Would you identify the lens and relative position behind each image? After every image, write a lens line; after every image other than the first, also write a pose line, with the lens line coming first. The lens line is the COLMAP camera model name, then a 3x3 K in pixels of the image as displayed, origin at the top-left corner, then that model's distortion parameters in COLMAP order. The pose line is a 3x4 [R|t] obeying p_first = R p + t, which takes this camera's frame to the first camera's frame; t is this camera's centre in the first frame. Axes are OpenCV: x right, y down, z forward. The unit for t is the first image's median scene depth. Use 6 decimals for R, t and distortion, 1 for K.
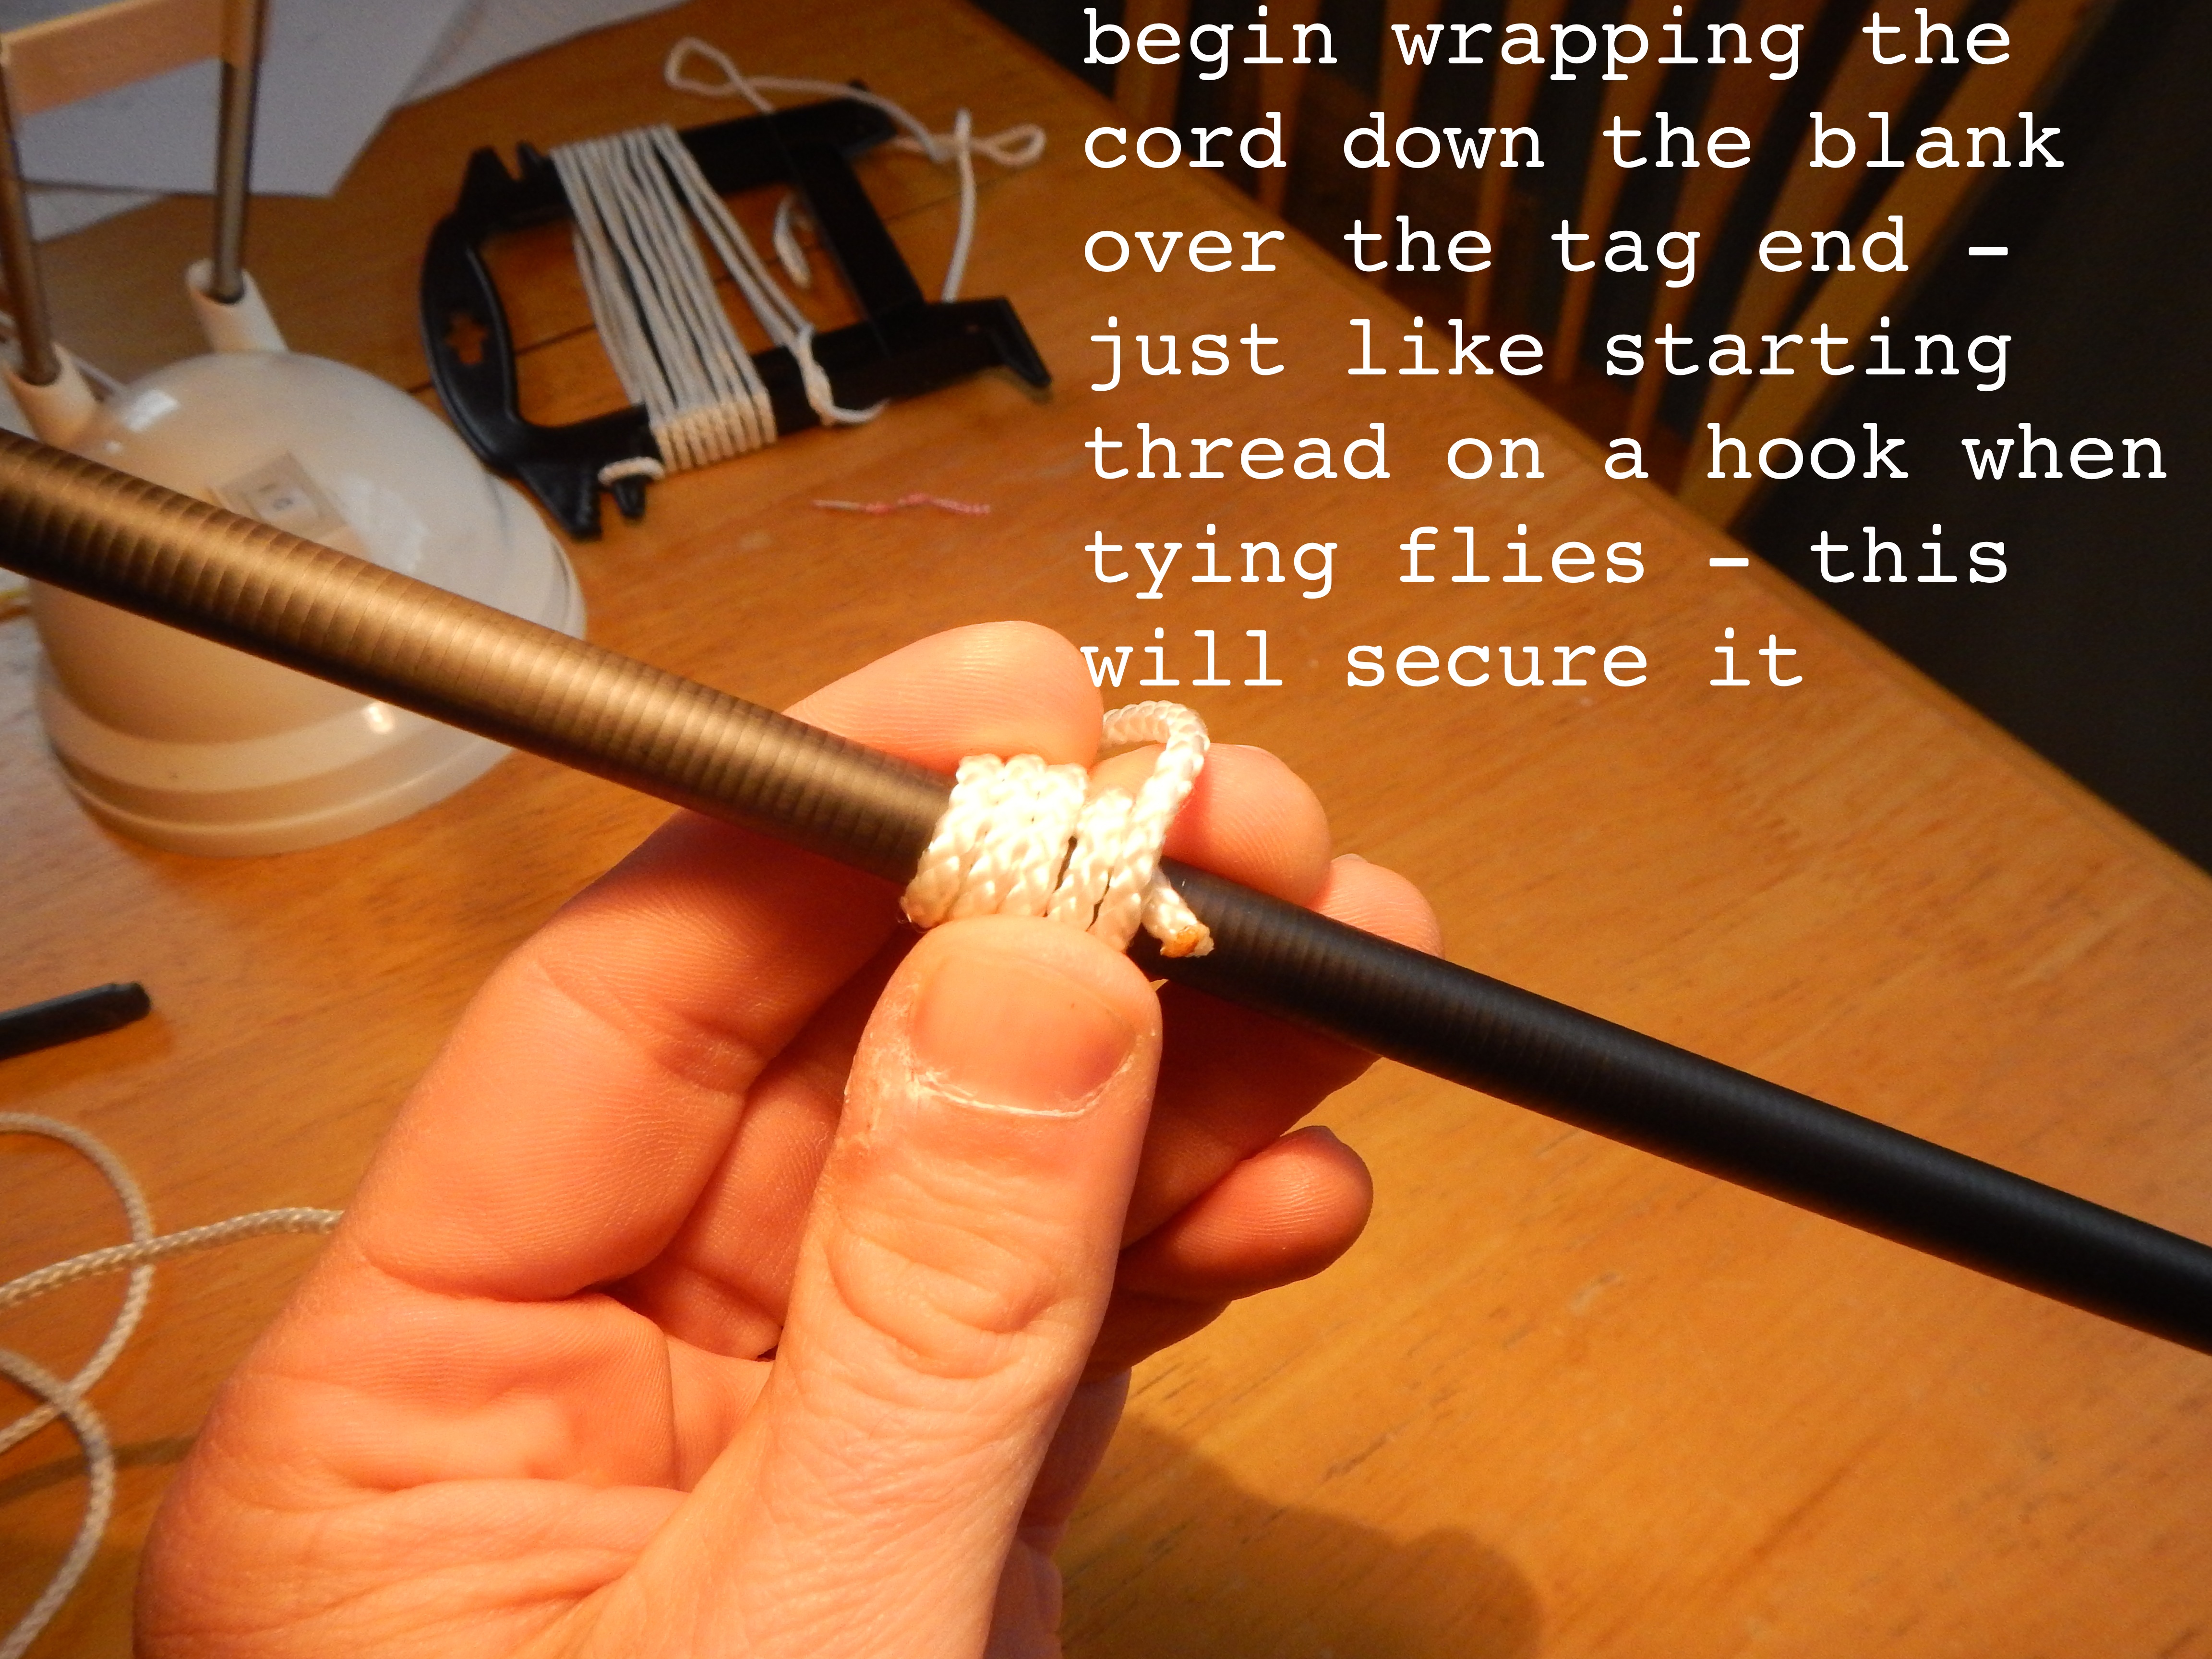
lens RADIAL K [[1821.2, 0, 1095.4], [0, 1821.2, 818.5], [0, 0, 1]] dist [0.016031, -0.009088]
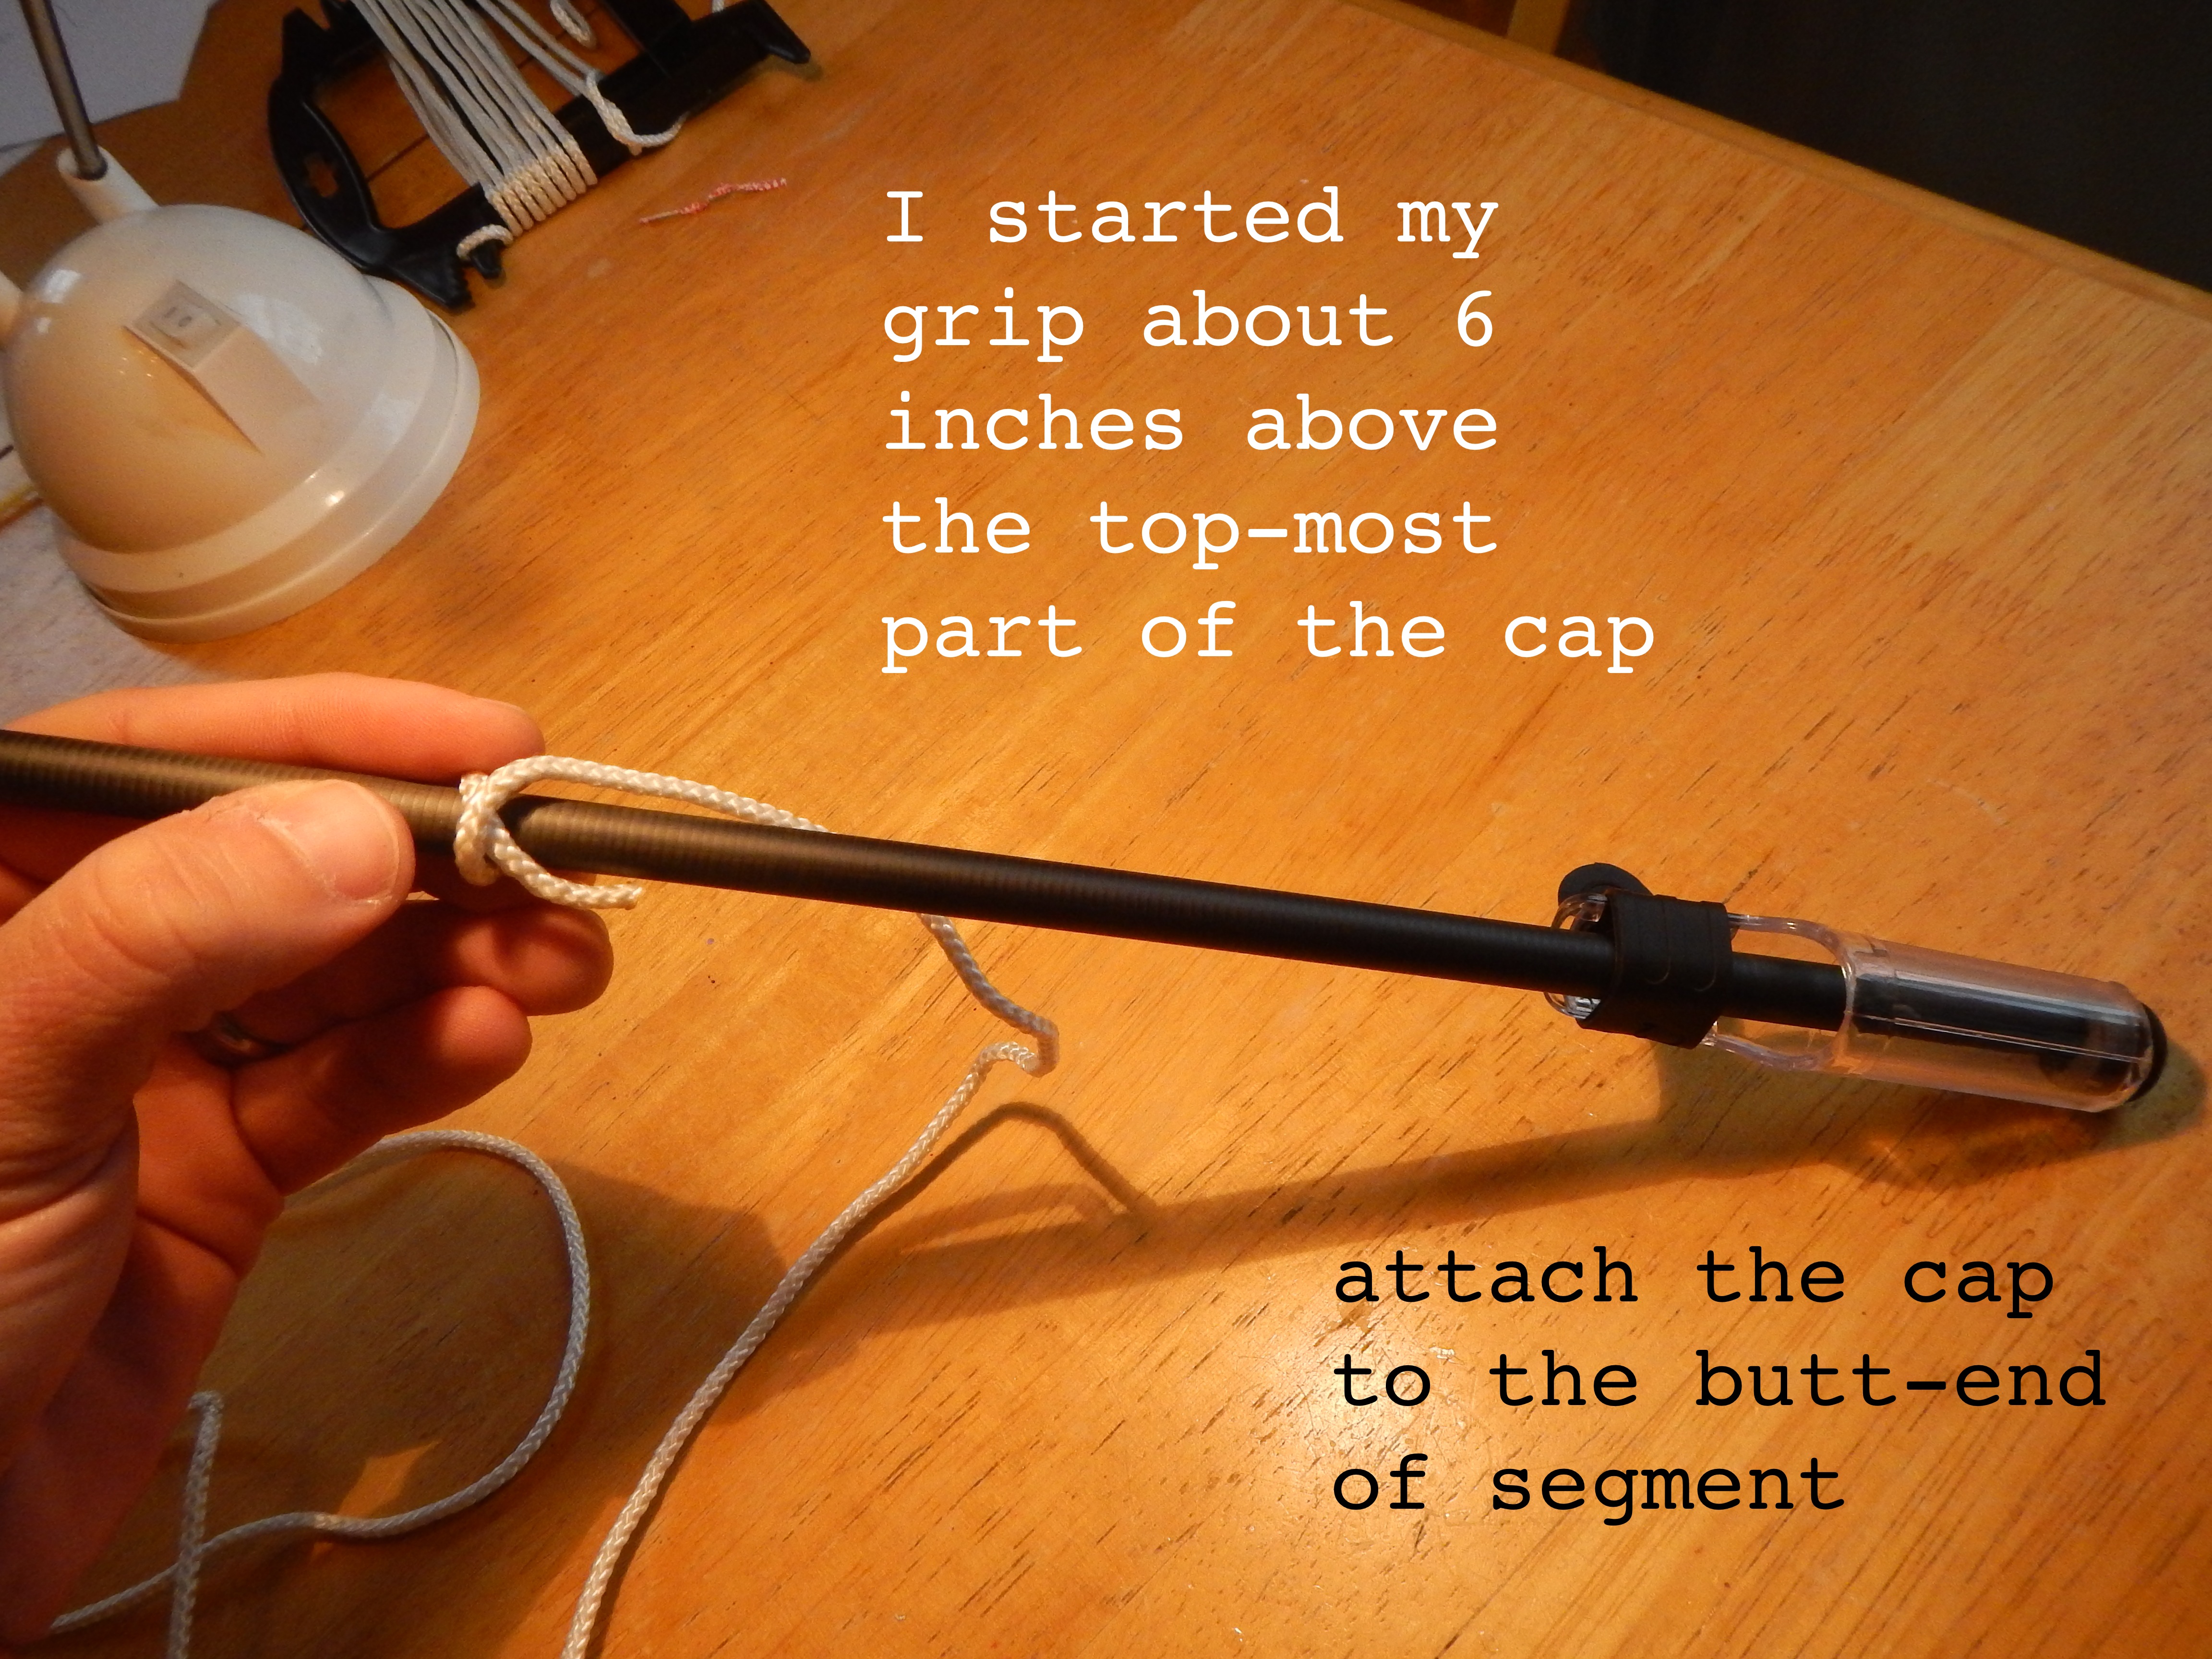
lens RADIAL K [[1821.2, 0, 1094.2], [0, 1821.2, 826.3], [0, 0, 1]] dist [0.016031, -0.009088]
pose [[0.962076, -0.261448, -0.077812, 0.122752], [0.268839, 0.957101, 0.108089, 0.159748], [0.046215, -0.124908, 0.991091, -0.183529]]
